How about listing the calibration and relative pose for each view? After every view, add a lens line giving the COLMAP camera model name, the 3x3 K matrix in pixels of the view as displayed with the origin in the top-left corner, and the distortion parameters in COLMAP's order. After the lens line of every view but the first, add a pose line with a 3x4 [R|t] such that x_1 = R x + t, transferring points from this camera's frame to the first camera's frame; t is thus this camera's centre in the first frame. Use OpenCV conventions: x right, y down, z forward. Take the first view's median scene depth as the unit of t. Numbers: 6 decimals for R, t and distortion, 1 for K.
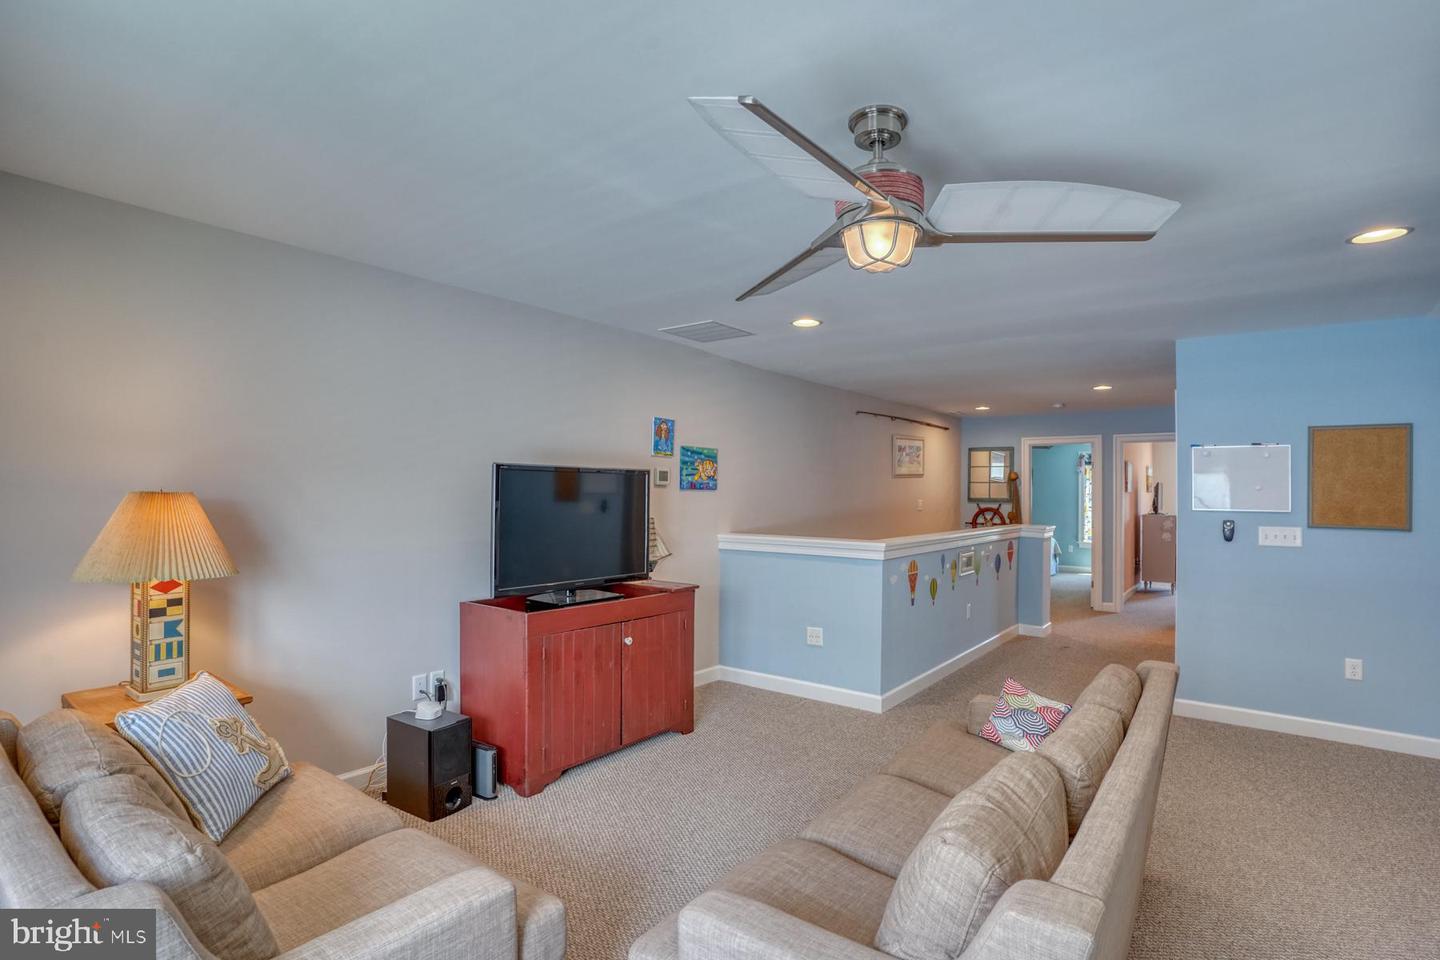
lens RADIAL K [[745.5, 0, 719.8], [0, 745.5, 484.6], [0, 0, 1]] dist [-0.034423, 0.003371]
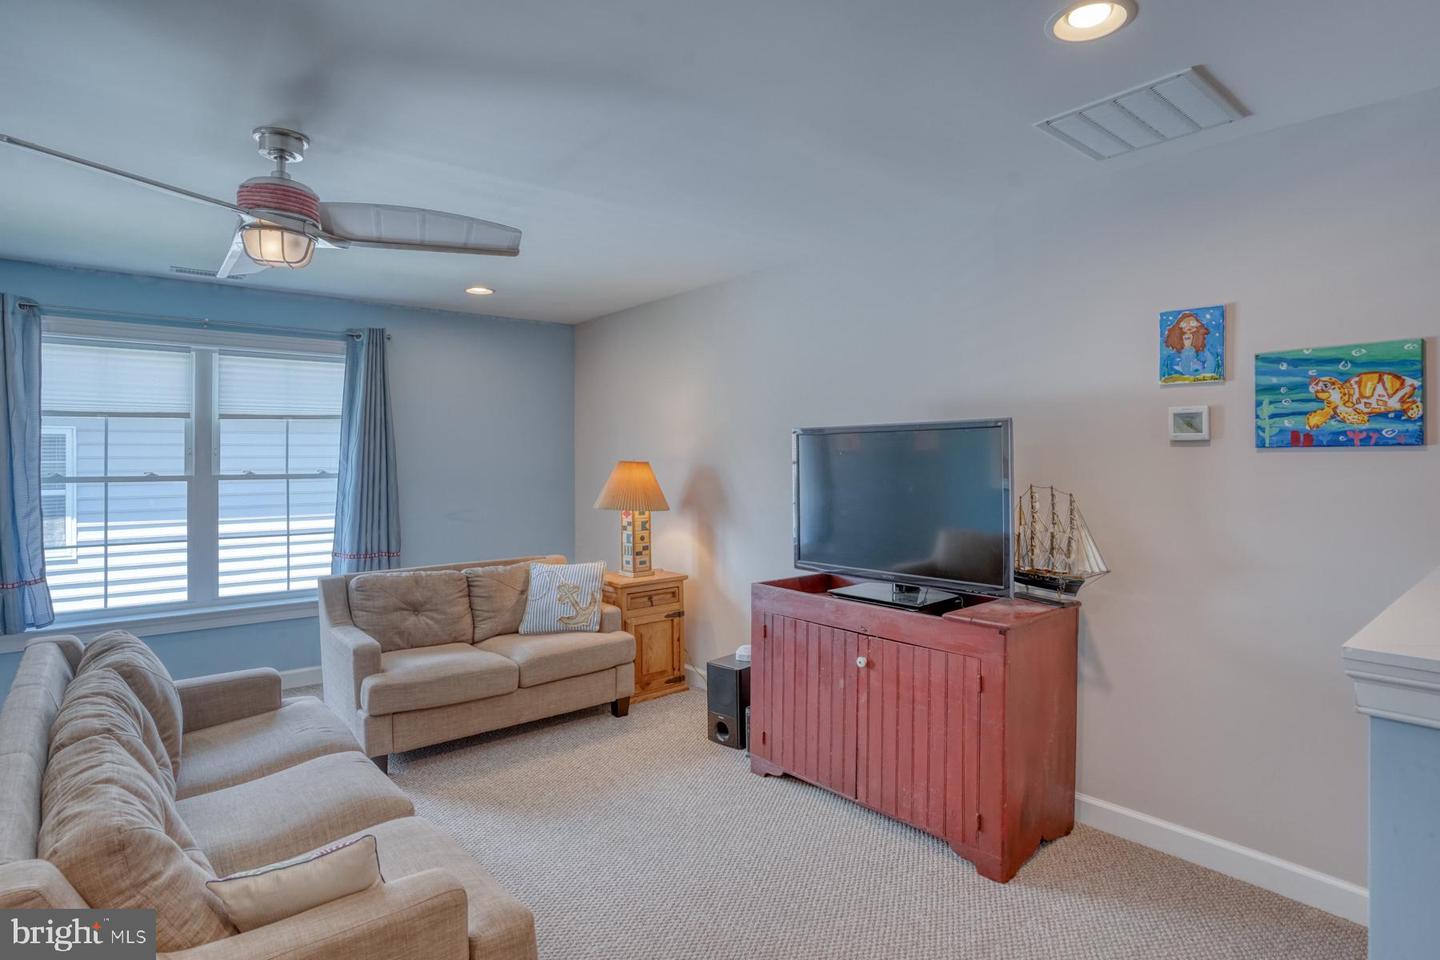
lens RADIAL K [[745.5, 0, 711.3], [0, 745.5, 457.7], [0, 0, 1]] dist [-0.034423, 0.003371]
pose [[-0.215868, -0.014037, -0.976322, 0.465538], [0.010553, 0.999805, -0.016708, 0.016699], [0.976366, -0.013910, -0.215678, 0.764523]]
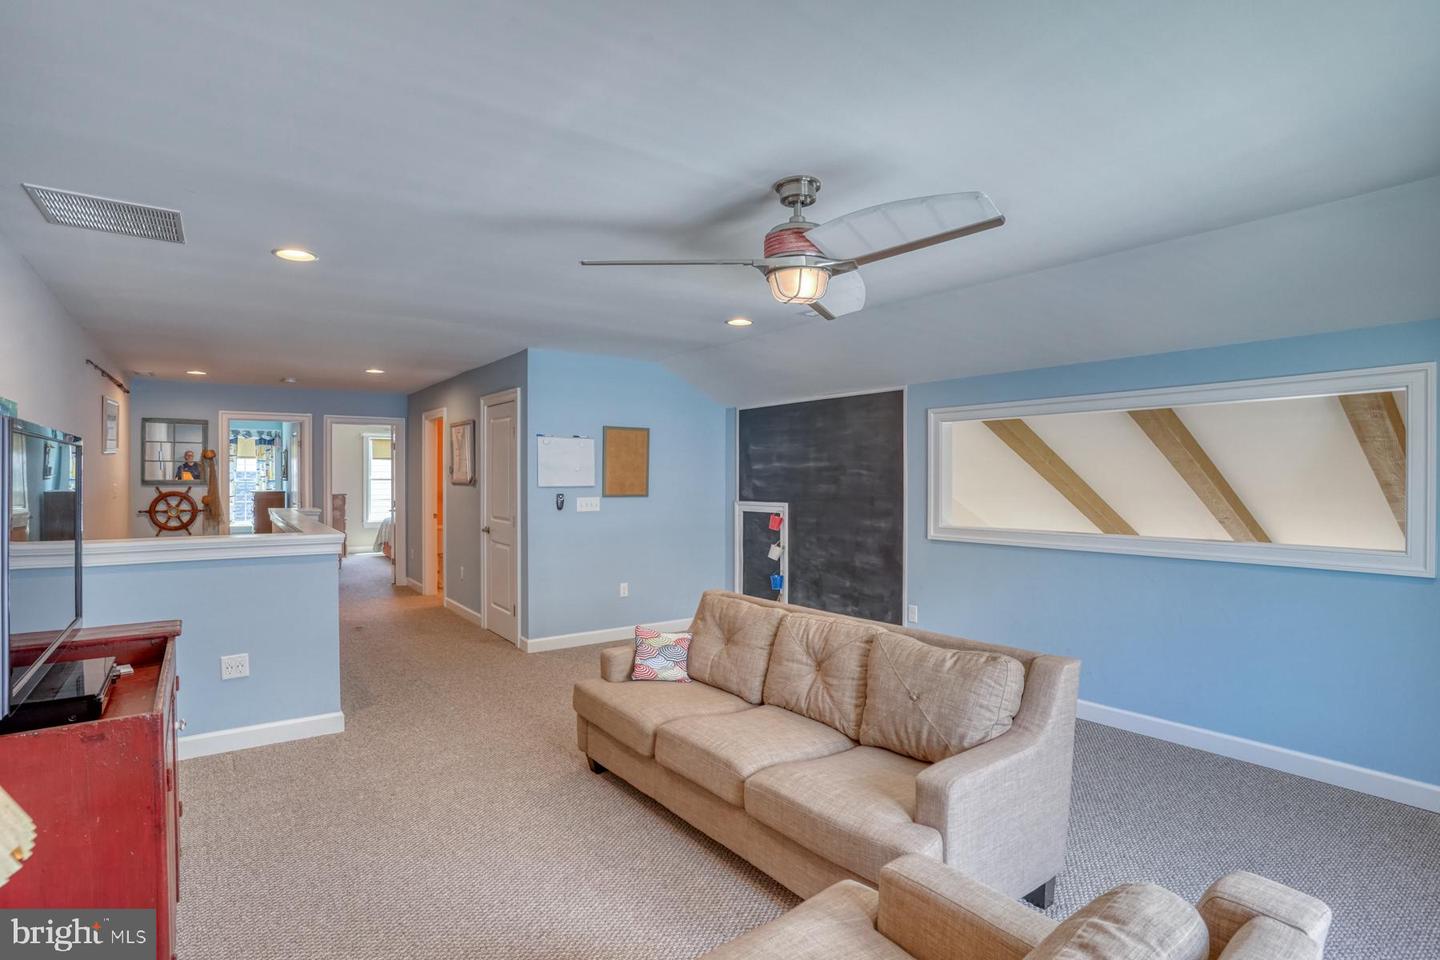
lens RADIAL K [[745.5, 0, 728.9], [0, 745.5, 476.3], [0, 0, 1]] dist [-0.034423, 0.003371]
pose [[0.271403, -0.009647, 0.962418, -0.418319], [-0.006741, 0.999906, 0.011923, 0.000007], [-0.962442, -0.009724, 0.271312, 0.299998]]
